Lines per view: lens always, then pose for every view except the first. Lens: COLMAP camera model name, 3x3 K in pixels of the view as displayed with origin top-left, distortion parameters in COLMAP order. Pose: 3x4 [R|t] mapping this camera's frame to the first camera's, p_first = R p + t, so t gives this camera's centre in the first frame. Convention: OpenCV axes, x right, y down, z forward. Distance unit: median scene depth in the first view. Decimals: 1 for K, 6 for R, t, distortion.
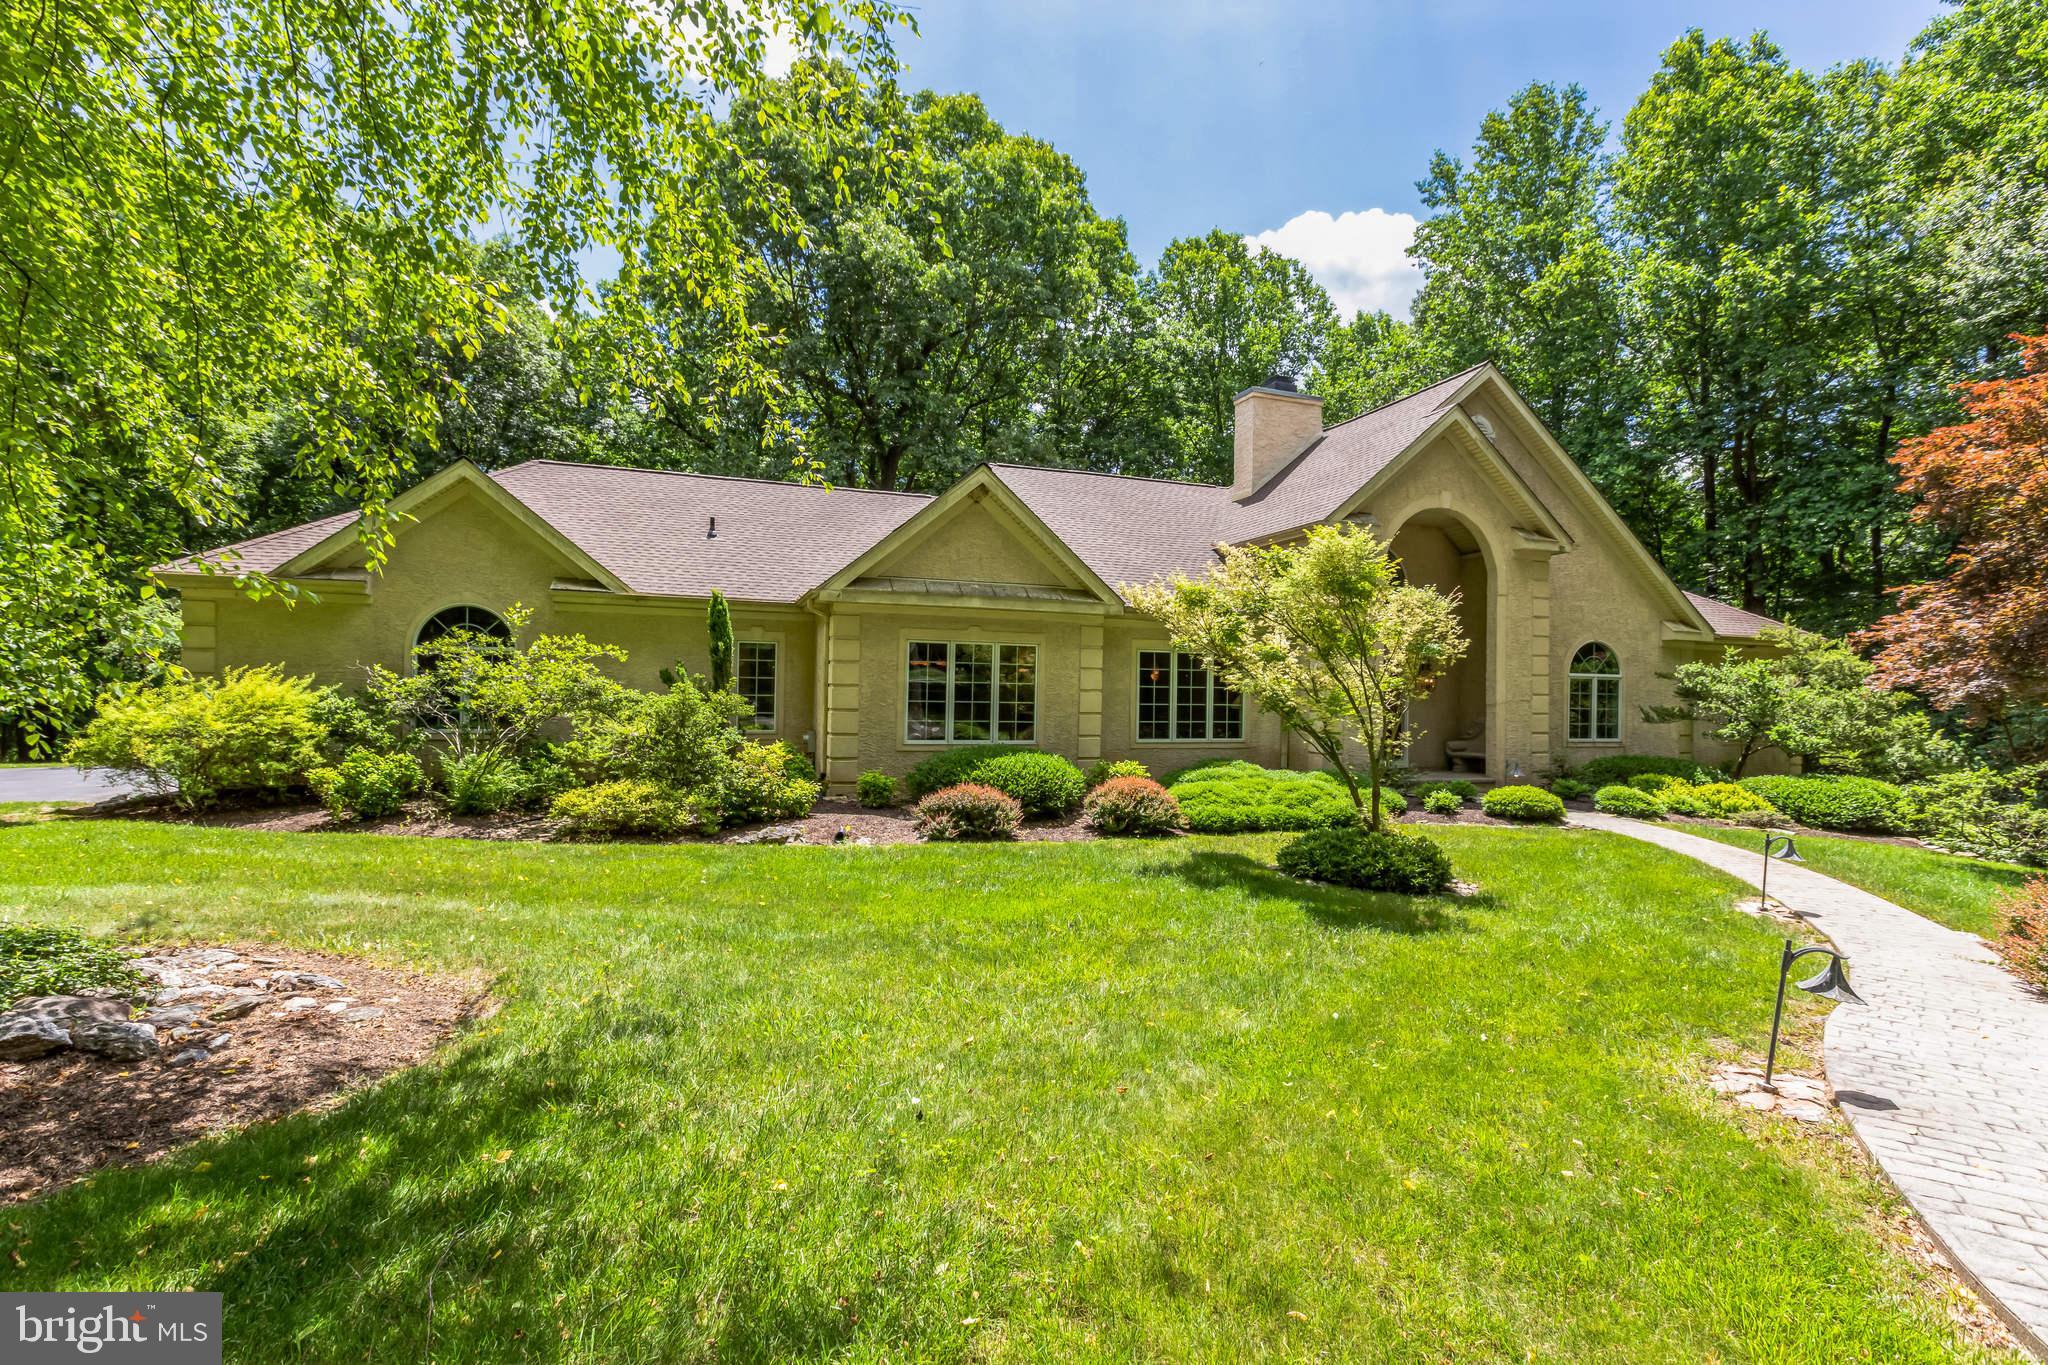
lens RADIAL K [[913.0, 0, 1024.8], [0, 913.0, 691.6], [0, 0, 1]] dist [0.001151, -0.000325]
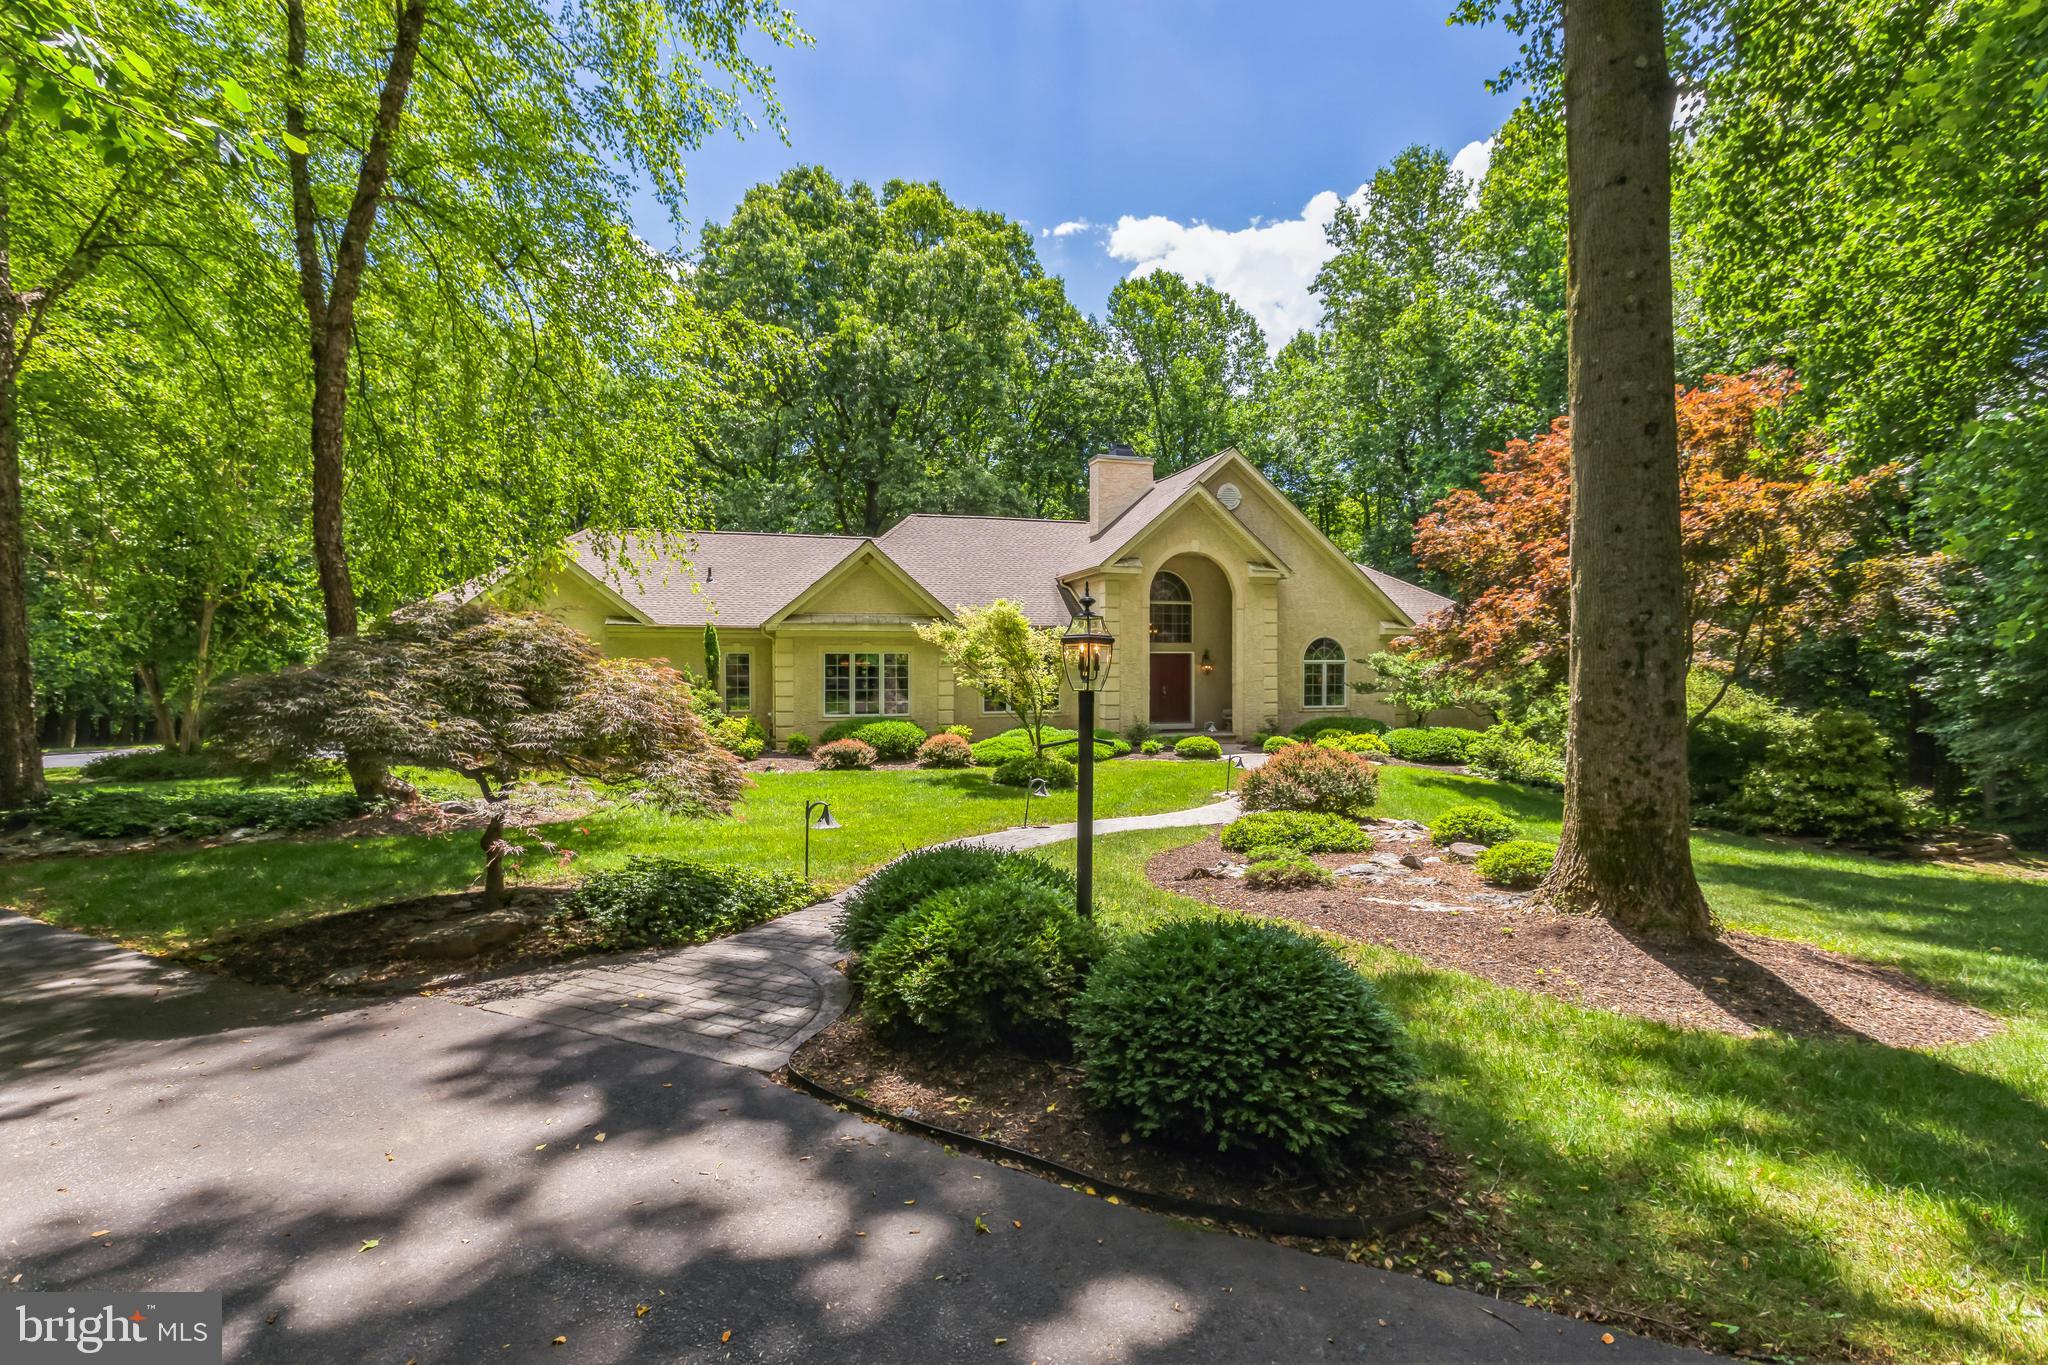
lens RADIAL K [[913.0, 0, 1023.2], [0, 913.0, 680.4], [0, 0, 1]] dist [0.001151, -0.000325]
pose [[0.998578, -0.019571, -0.049581, 0.280402], [0.020314, 0.999688, 0.014539, -0.021593], [0.049281, -0.015525, 0.998664, -0.548035]]
